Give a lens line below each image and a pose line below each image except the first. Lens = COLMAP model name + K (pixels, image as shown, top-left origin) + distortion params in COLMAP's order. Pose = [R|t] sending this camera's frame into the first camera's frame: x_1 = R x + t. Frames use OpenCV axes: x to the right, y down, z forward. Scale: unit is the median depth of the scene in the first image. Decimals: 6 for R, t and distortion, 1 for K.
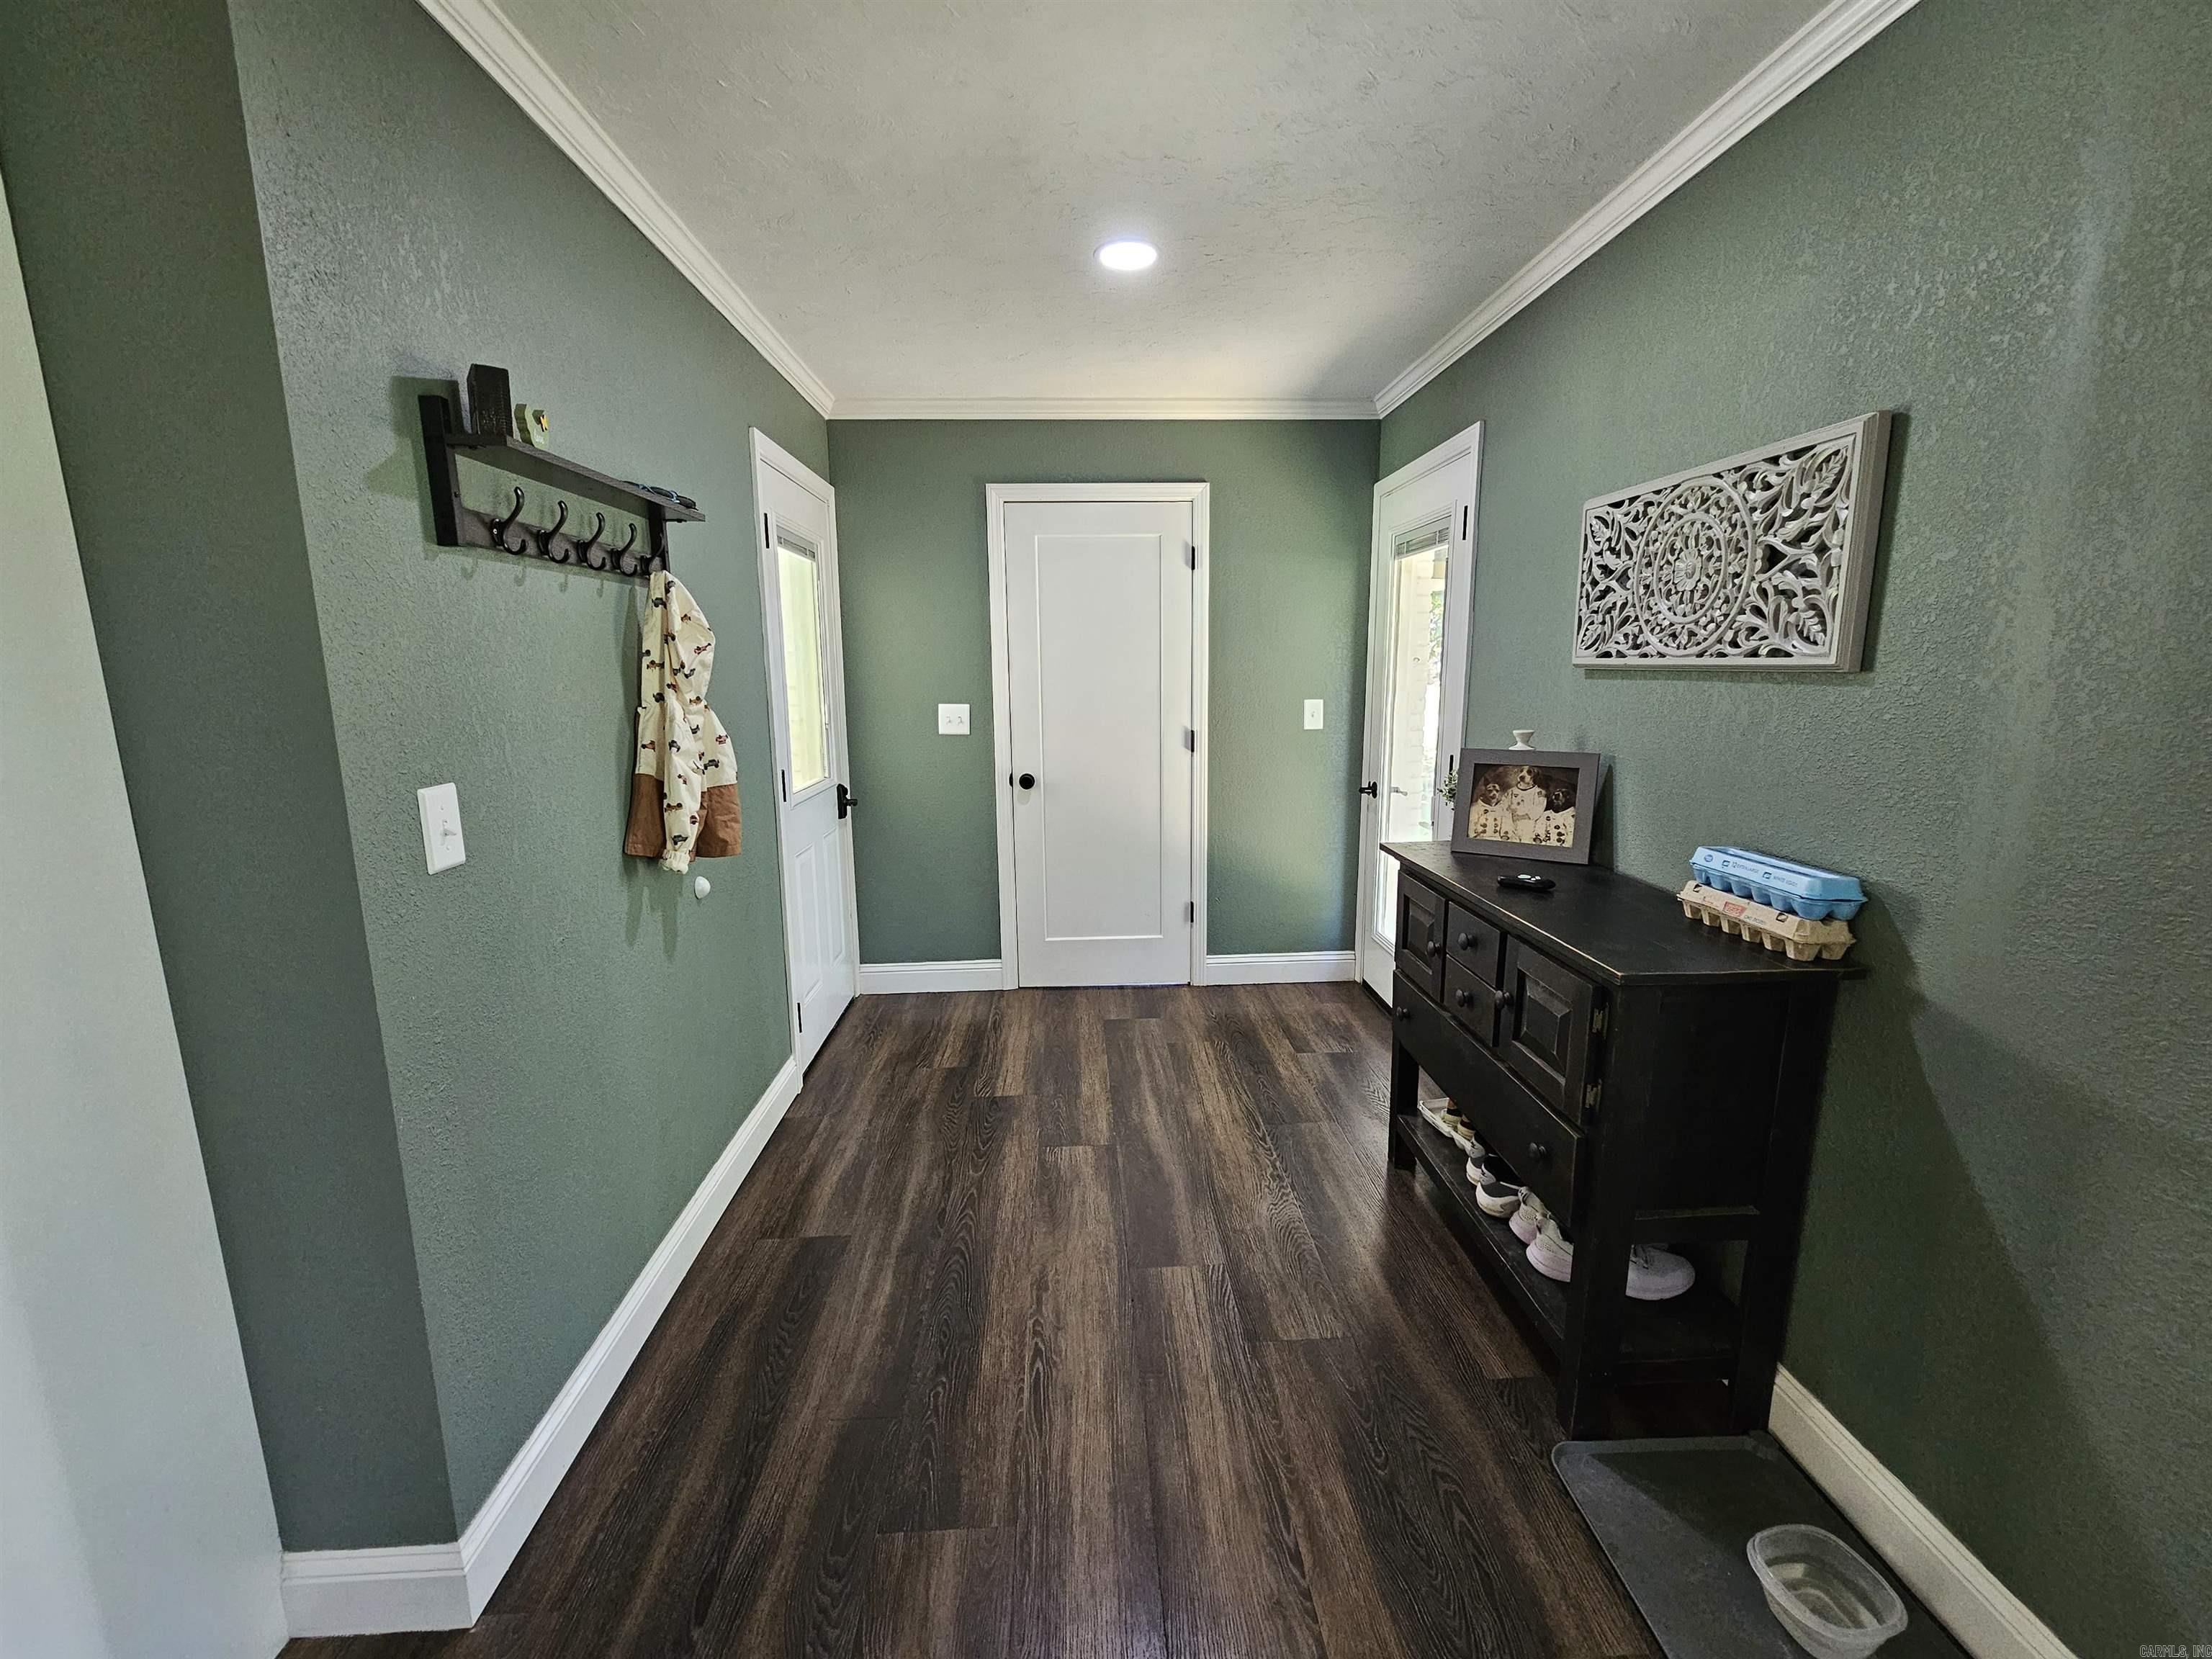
lens RADIAL K [[908.1, 0, 1109.3], [0, 908.1, 829.9], [0, 0, 1]] dist [-0.000041, -0.000204]
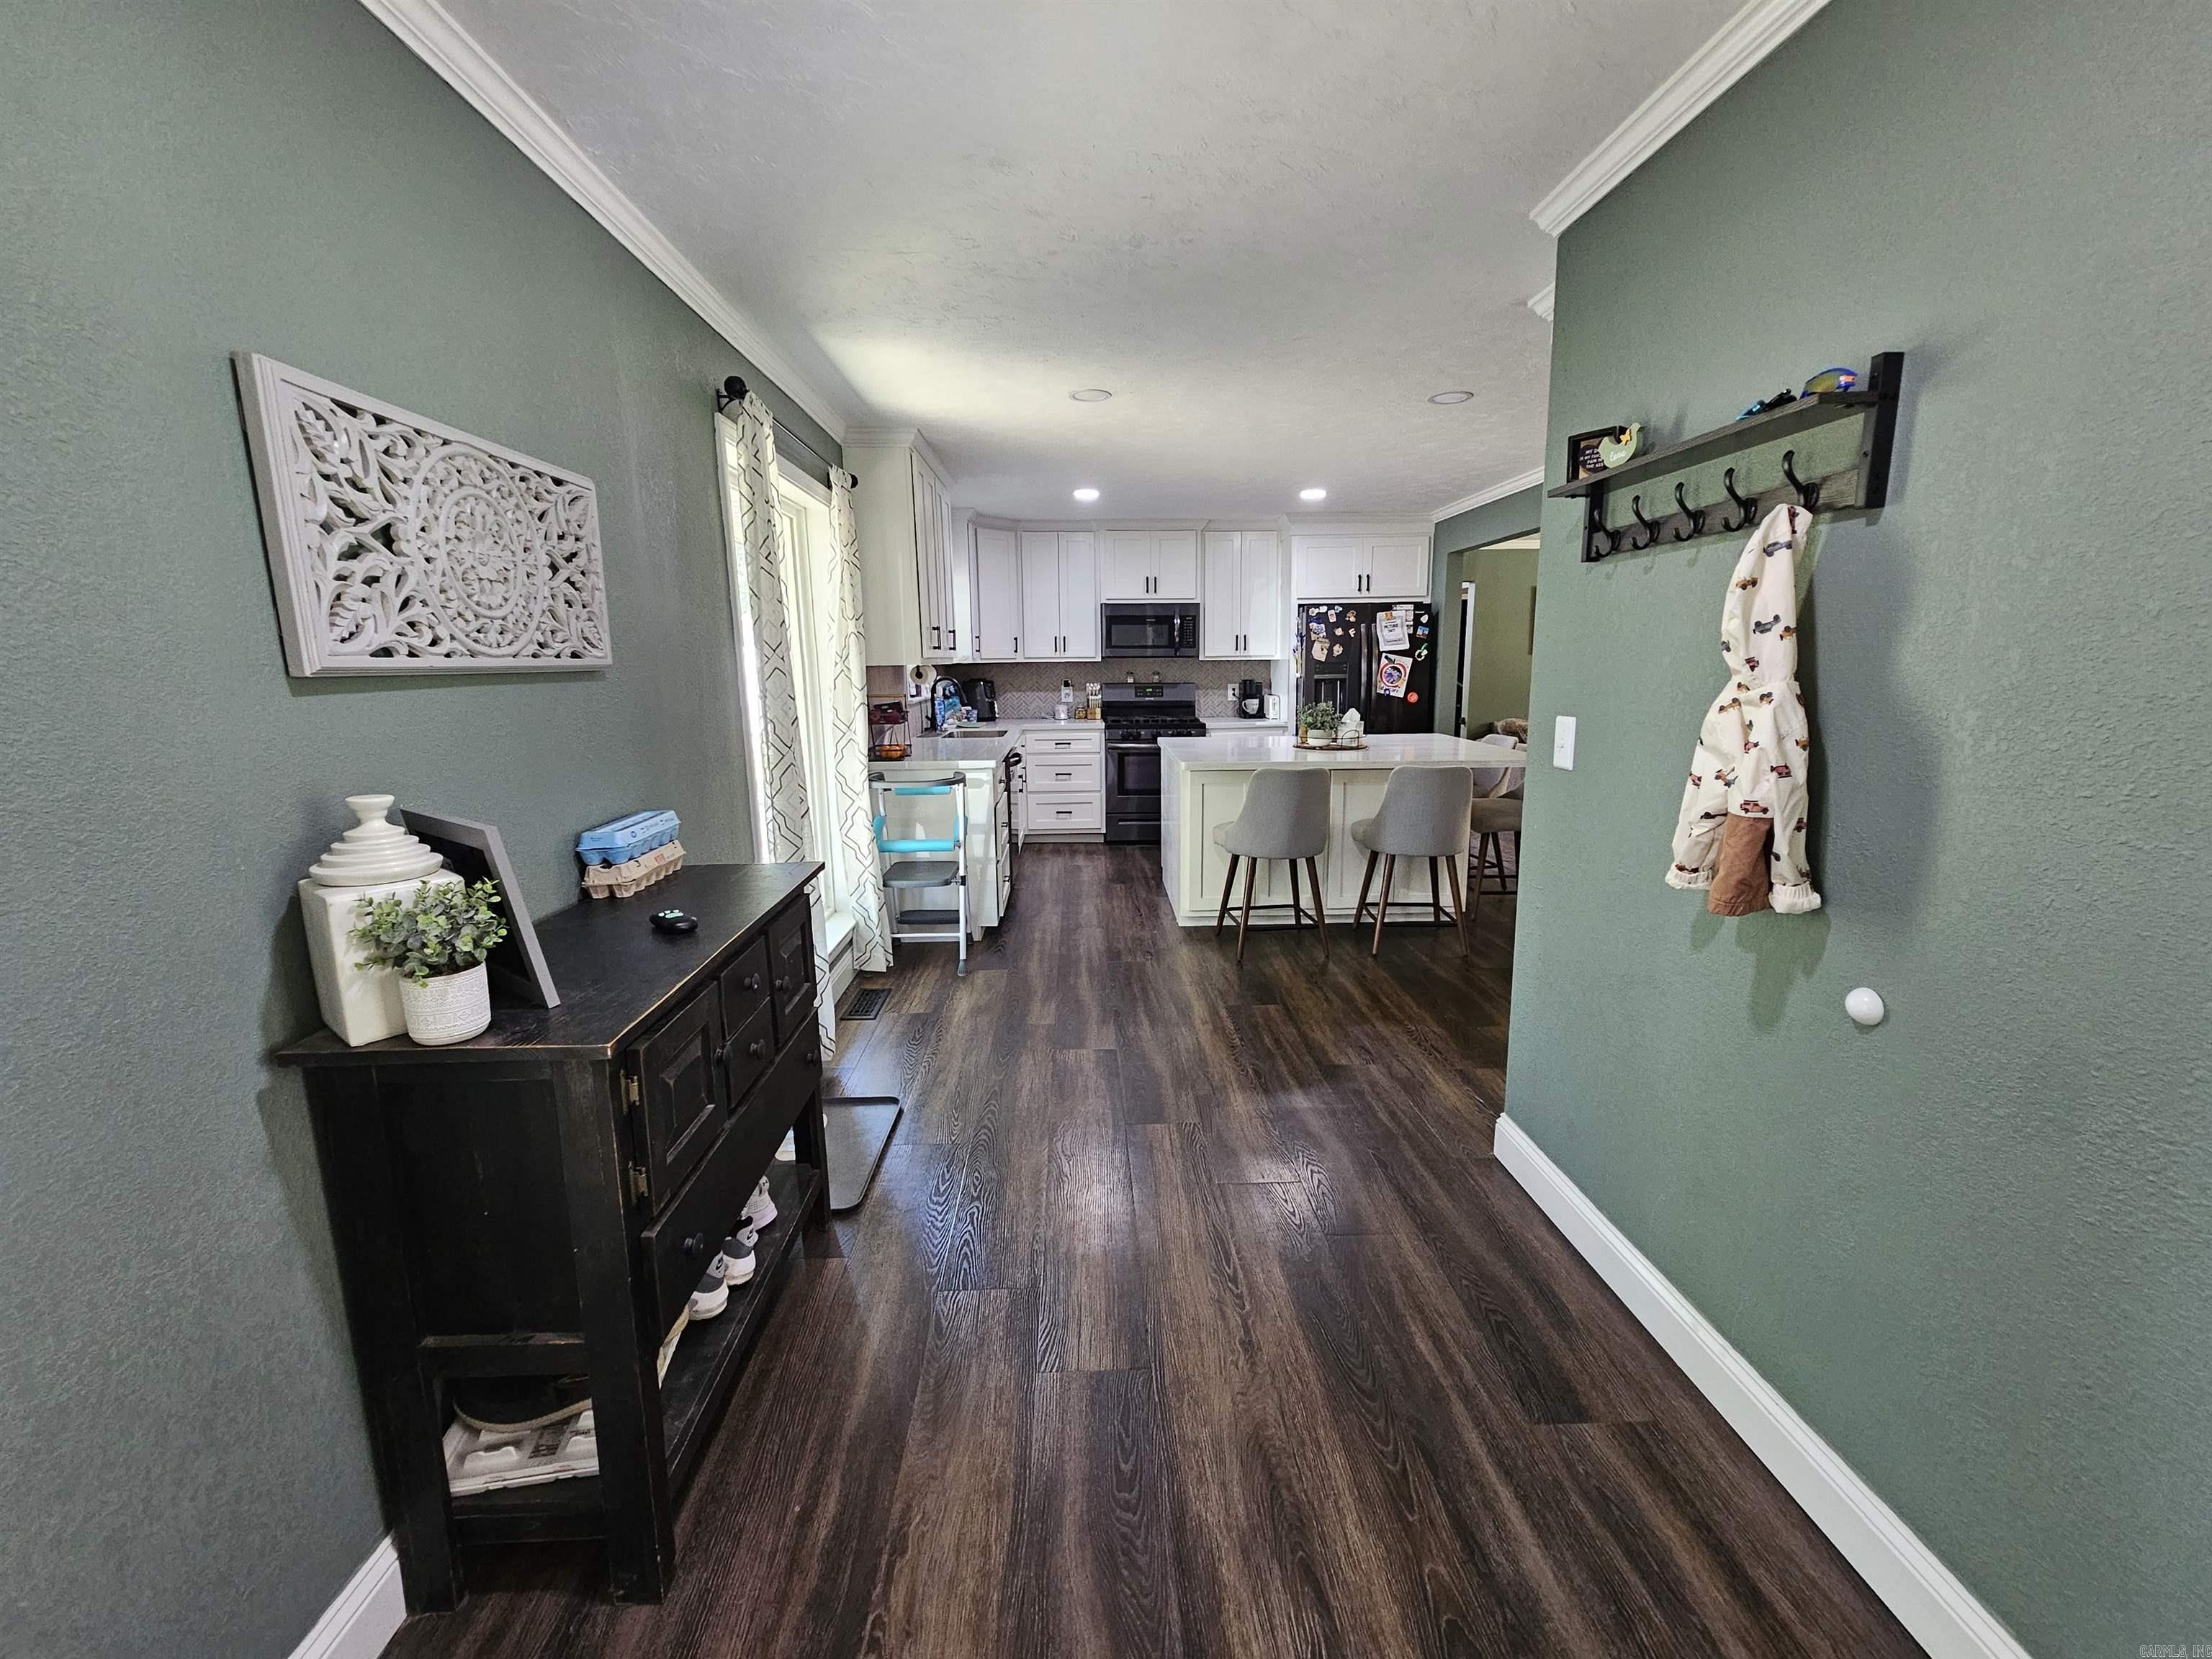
lens RADIAL K [[908.1, 0, 1115.8], [0, 908.1, 825.7], [0, 0, 1]] dist [-0.000041, -0.000204]
pose [[-0.999725, 0.022859, 0.005299, 0.044173], [0.023247, 0.934198, 0.355996, -0.332332], [0.003187, 0.356021, -0.934472, 1.854515]]
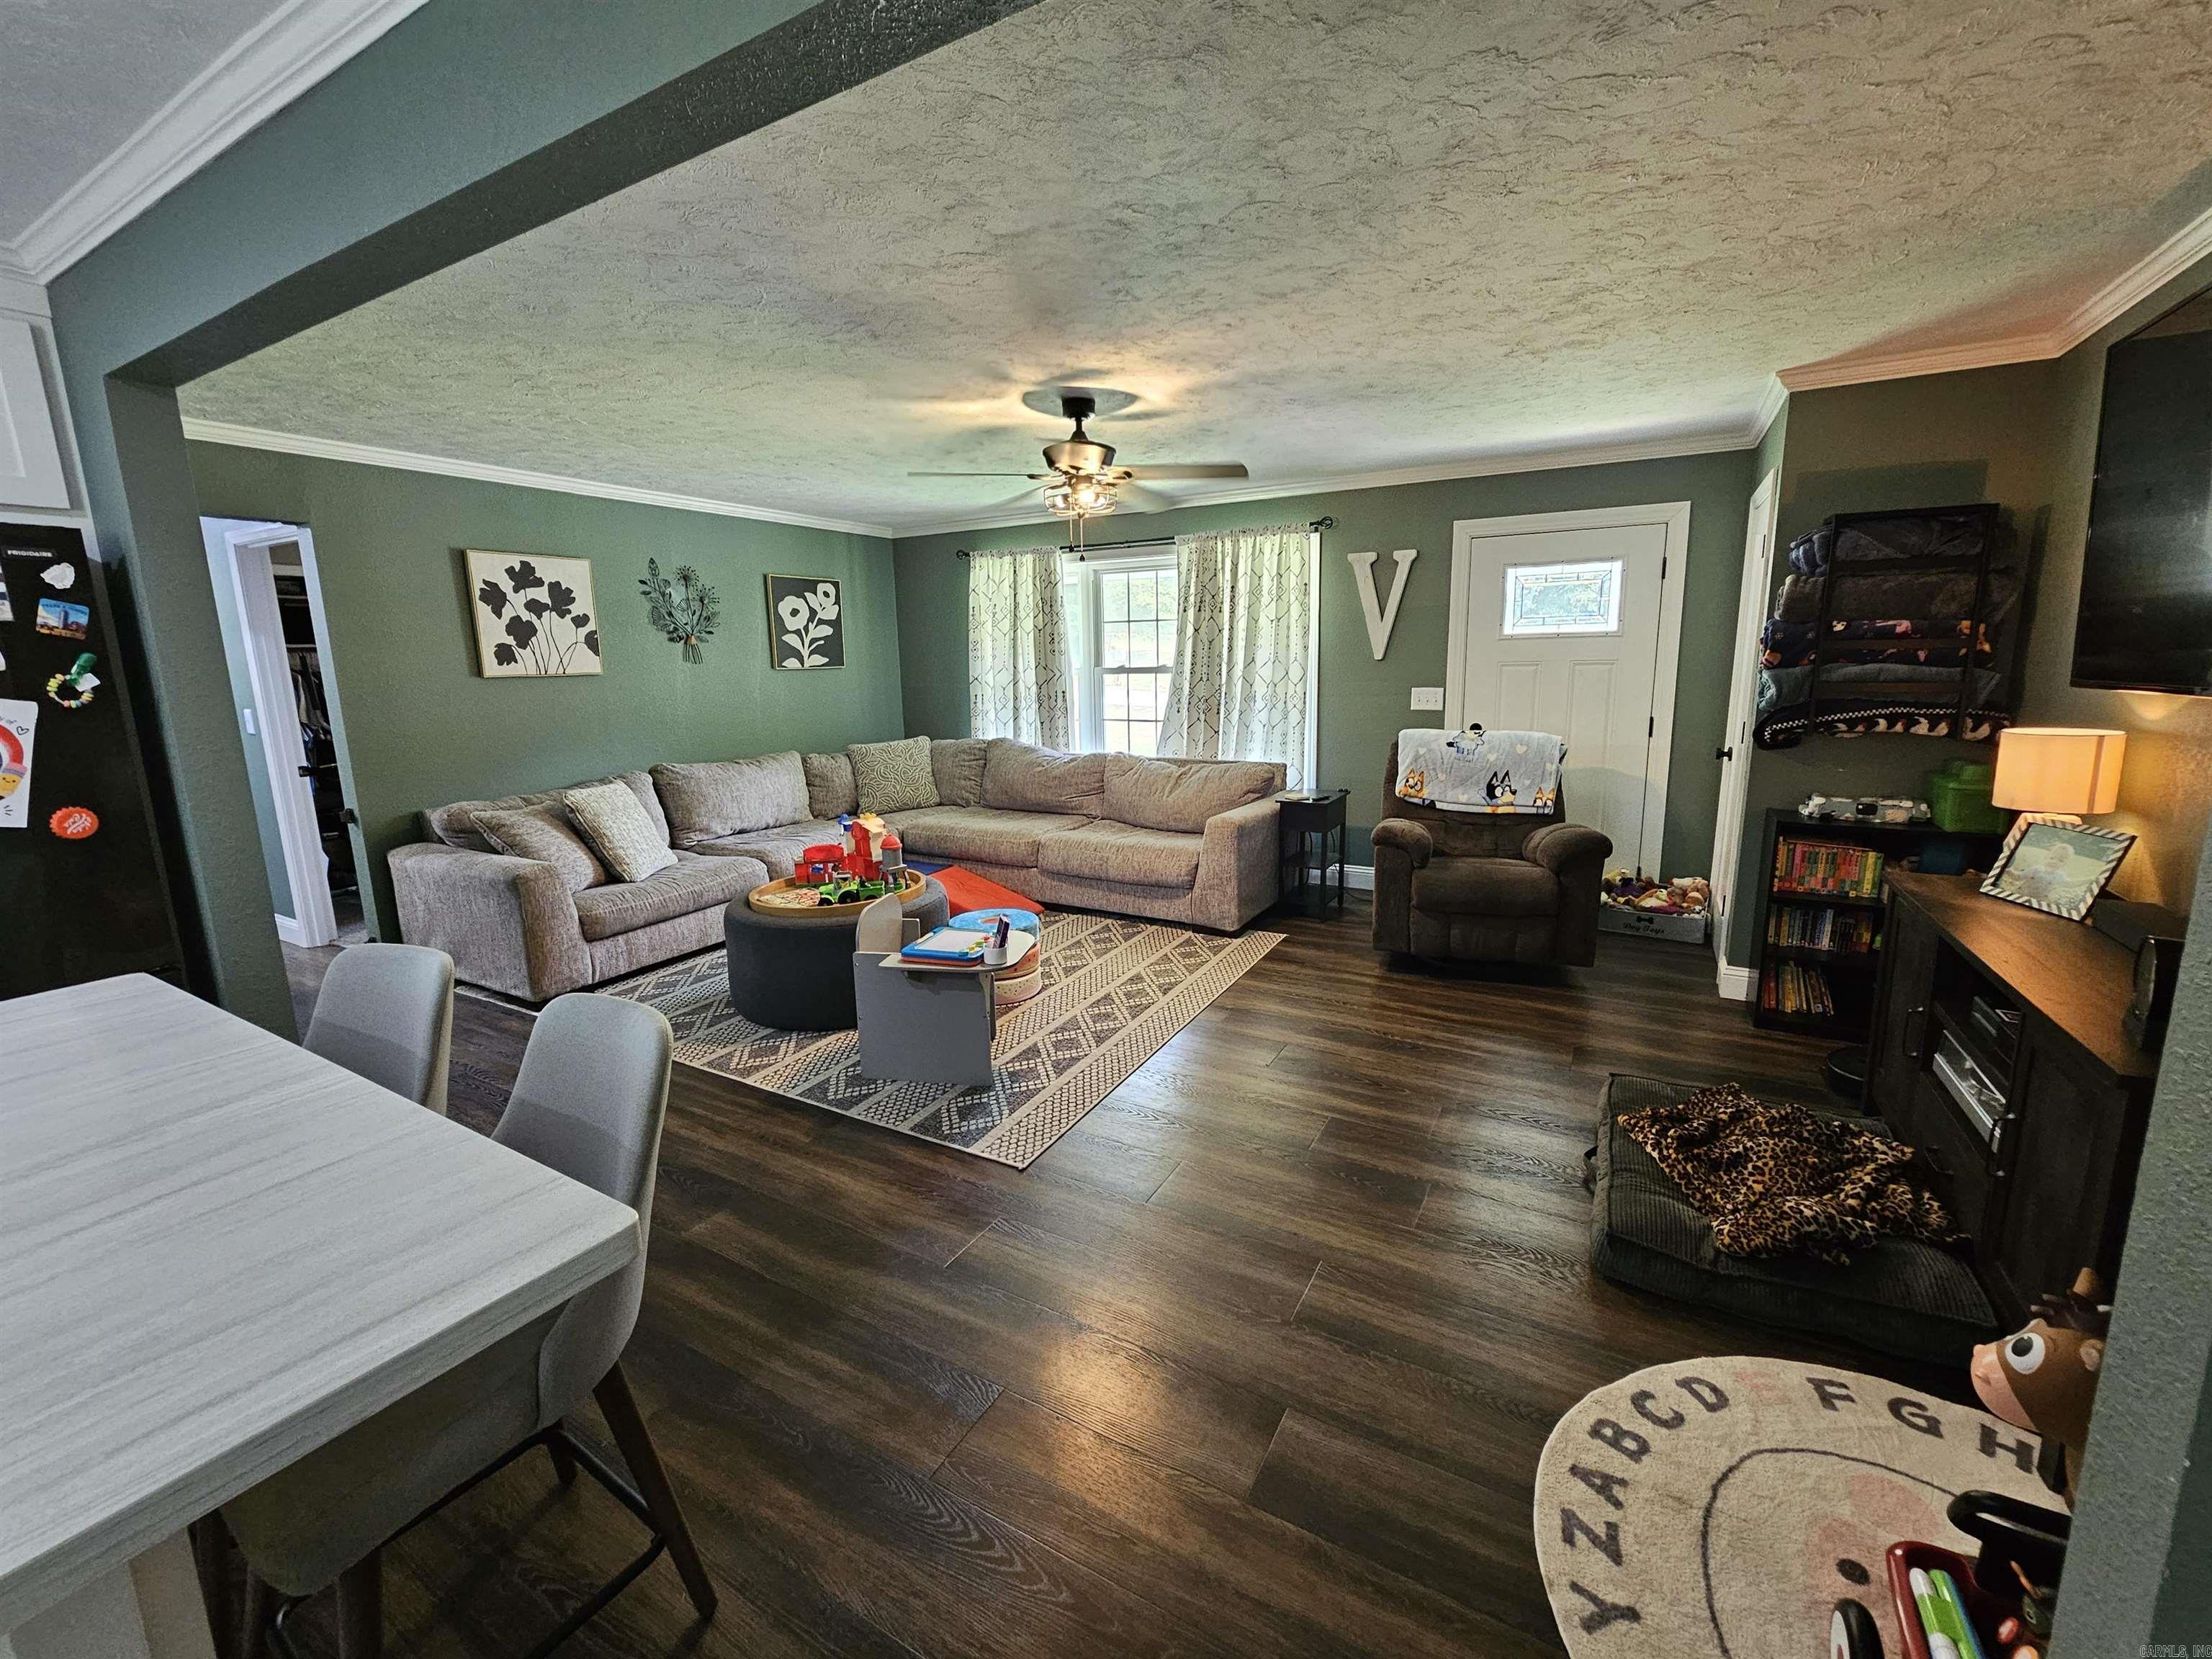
lens RADIAL K [[908.1, 0, 1114.6], [0, 908.1, 820.8], [0, 0, 1]] dist [-0.000041, -0.000204]
pose [[-0.529837, 0.171288, -0.830622, -0.861290], [-0.130479, 0.951269, 0.279398, 0.004403], [0.838002, 0.256414, -0.481668, -0.014641]]
